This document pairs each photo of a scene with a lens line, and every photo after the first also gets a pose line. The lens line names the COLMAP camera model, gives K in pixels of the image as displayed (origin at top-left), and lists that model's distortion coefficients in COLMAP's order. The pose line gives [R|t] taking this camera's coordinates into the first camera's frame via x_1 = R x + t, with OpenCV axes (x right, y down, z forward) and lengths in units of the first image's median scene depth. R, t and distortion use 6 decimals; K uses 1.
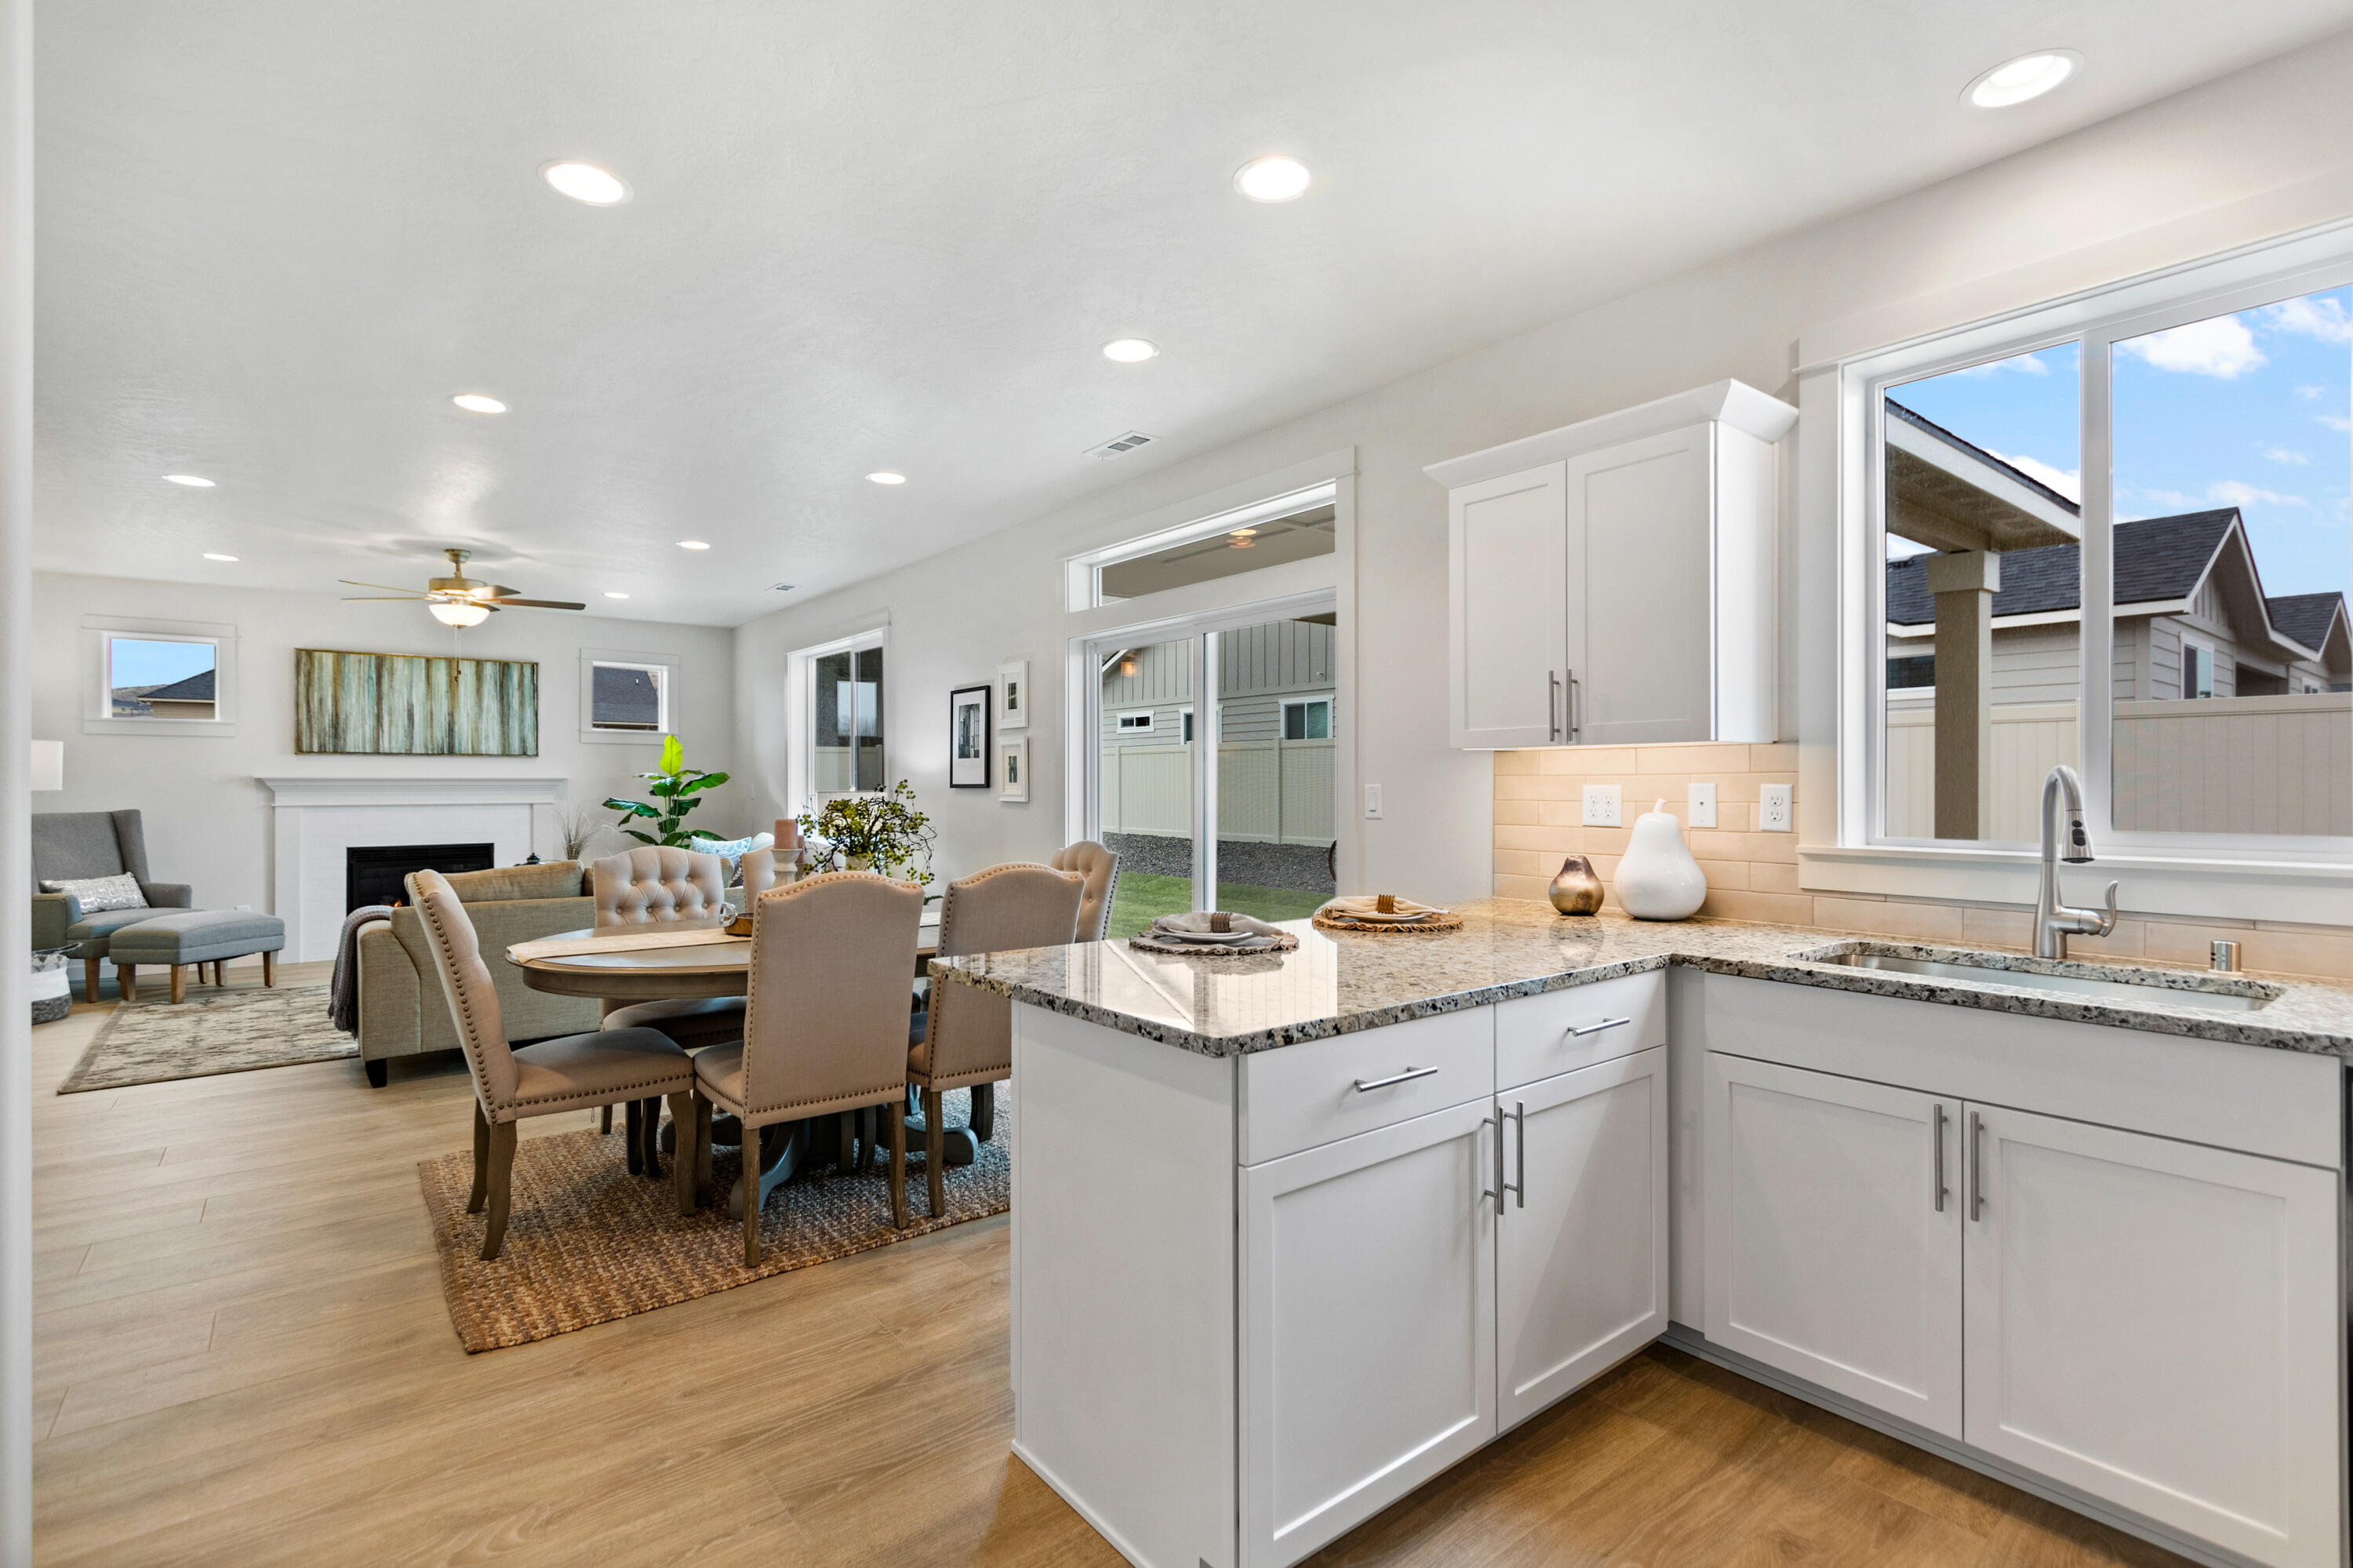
lens RADIAL K [[1104.2, 0, 1145.1], [0, 1104.2, 777.3], [0, 0, 1]] dist [0.018367, -0.002207]
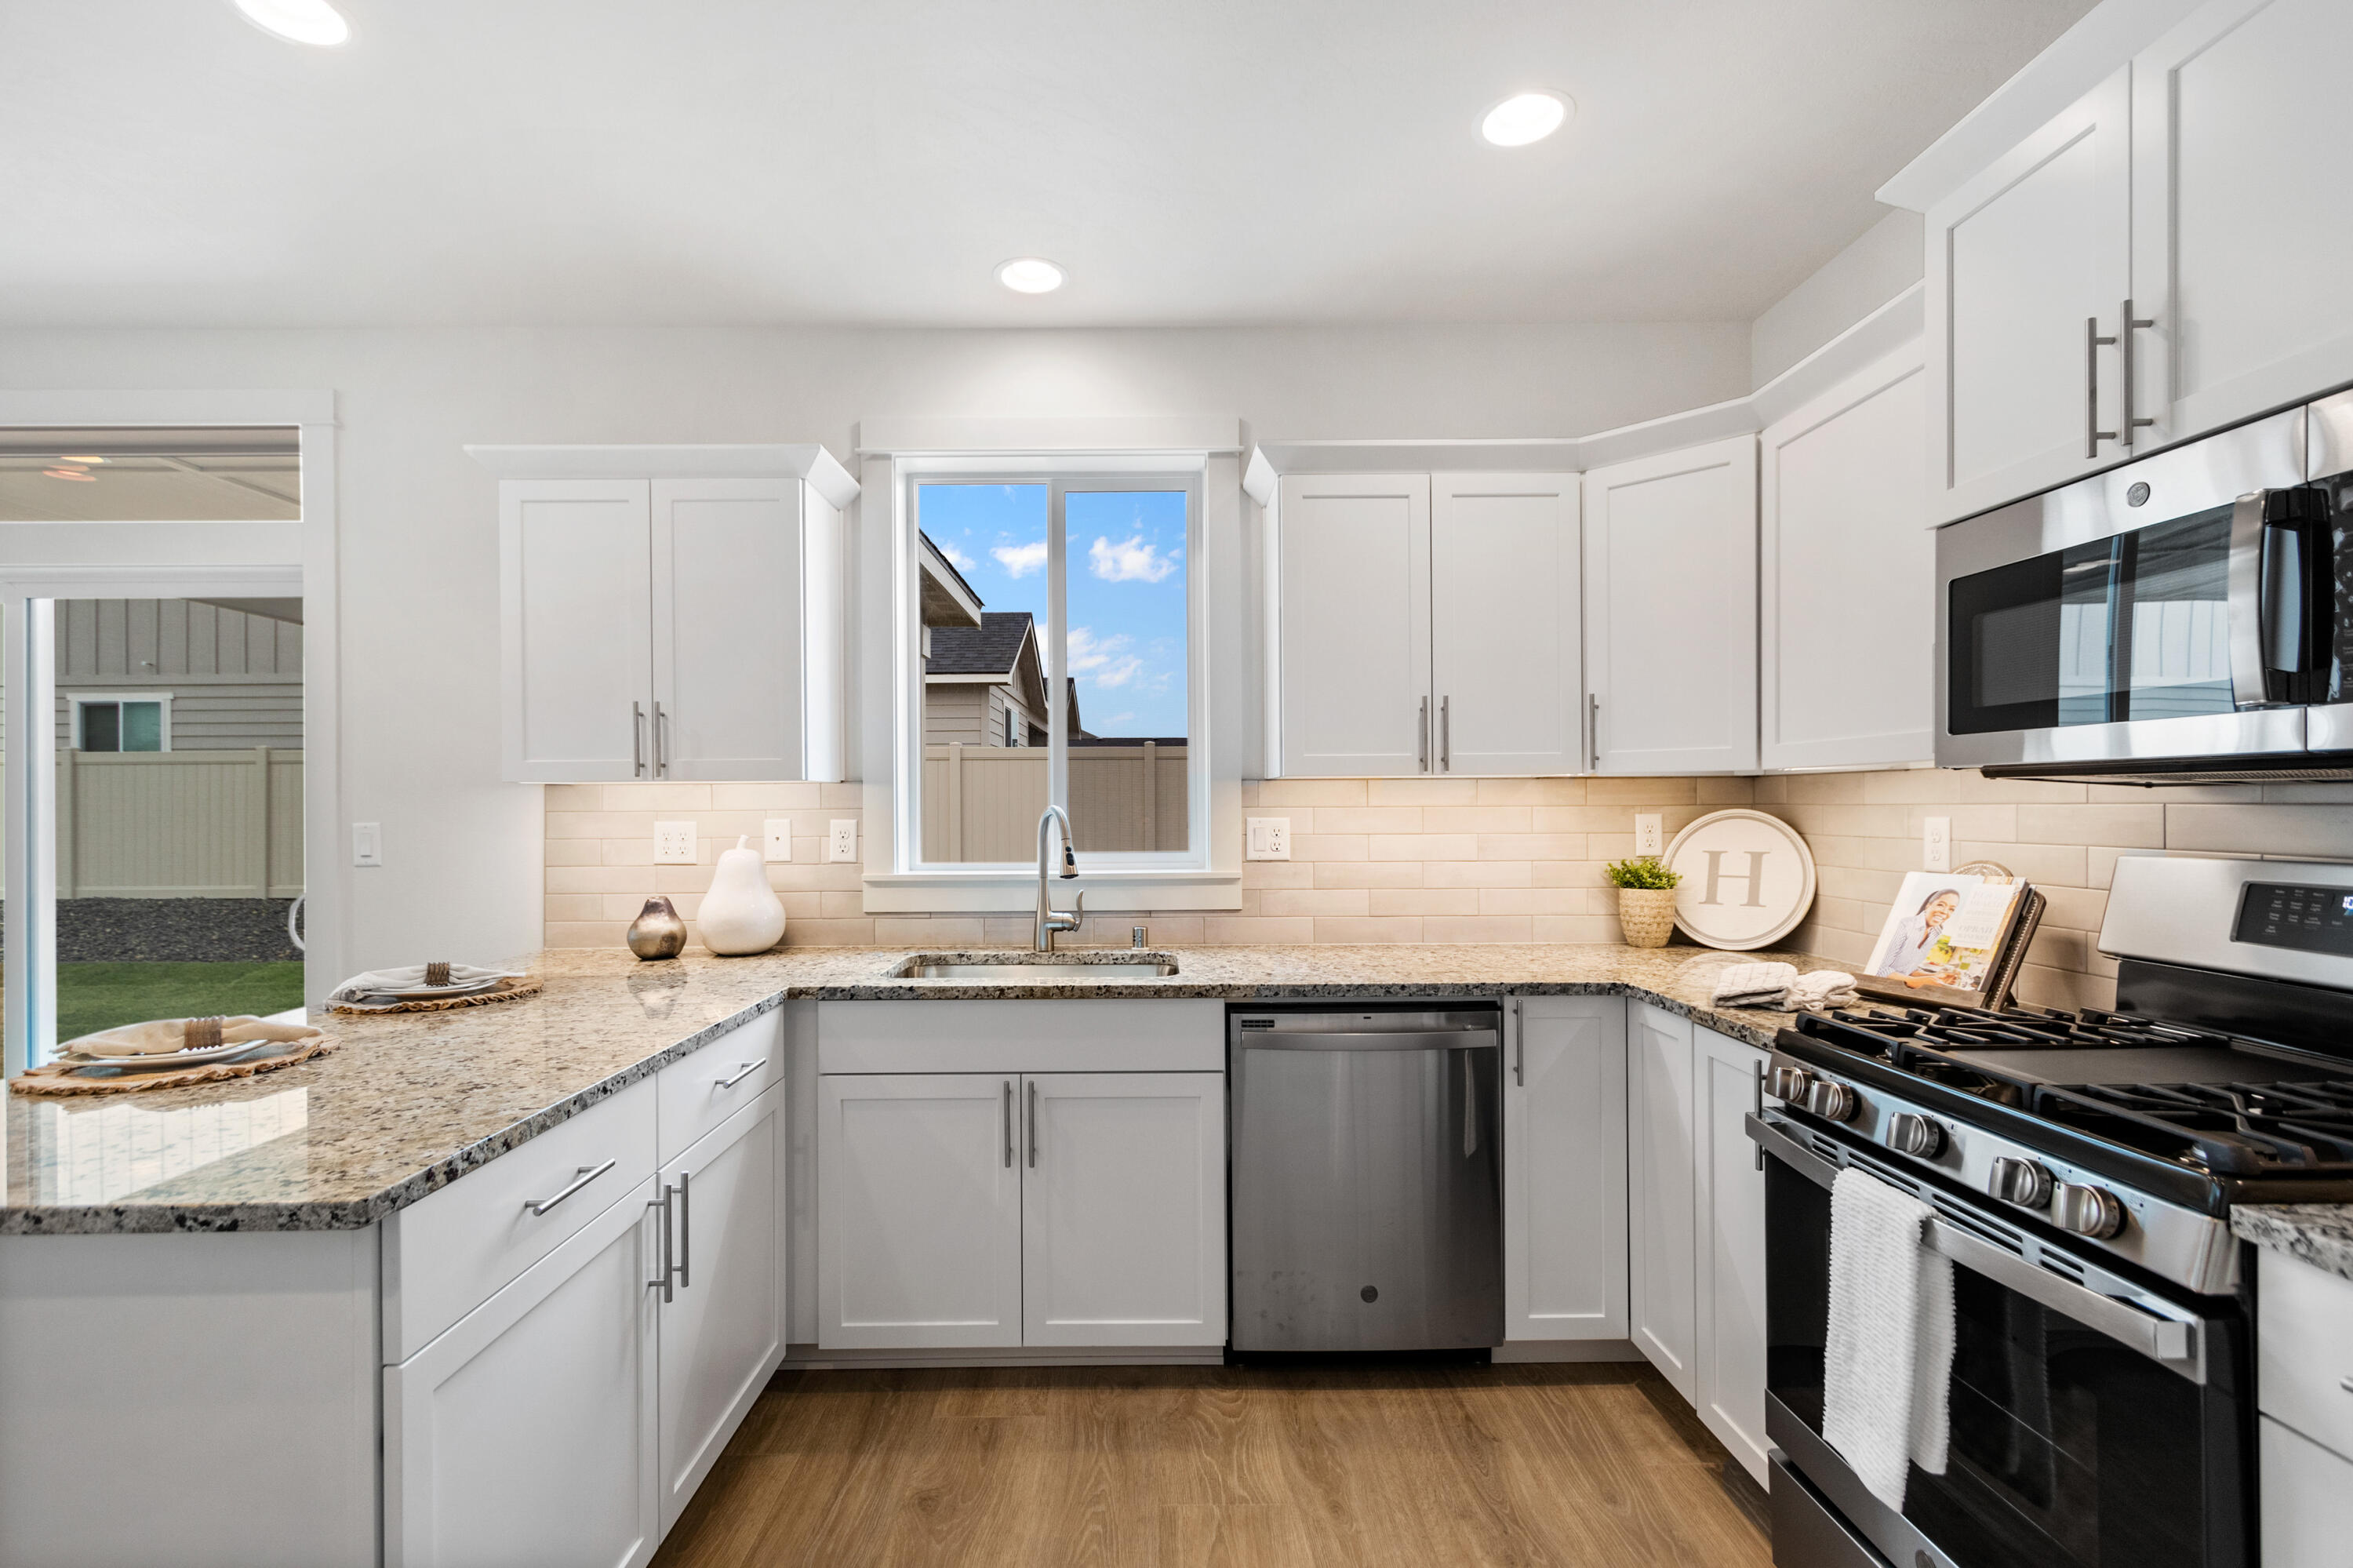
lens RADIAL K [[1104.2, 0, 1140.2], [0, 1104.2, 795.1], [0, 0, 1]] dist [0.018367, -0.002207]
pose [[0.609010, 0.001533, 0.793161, -0.114204], [0.001011, 0.999996, -0.002708, -0.013850], [-0.793162, 0.002451, 0.609006, 0.089428]]
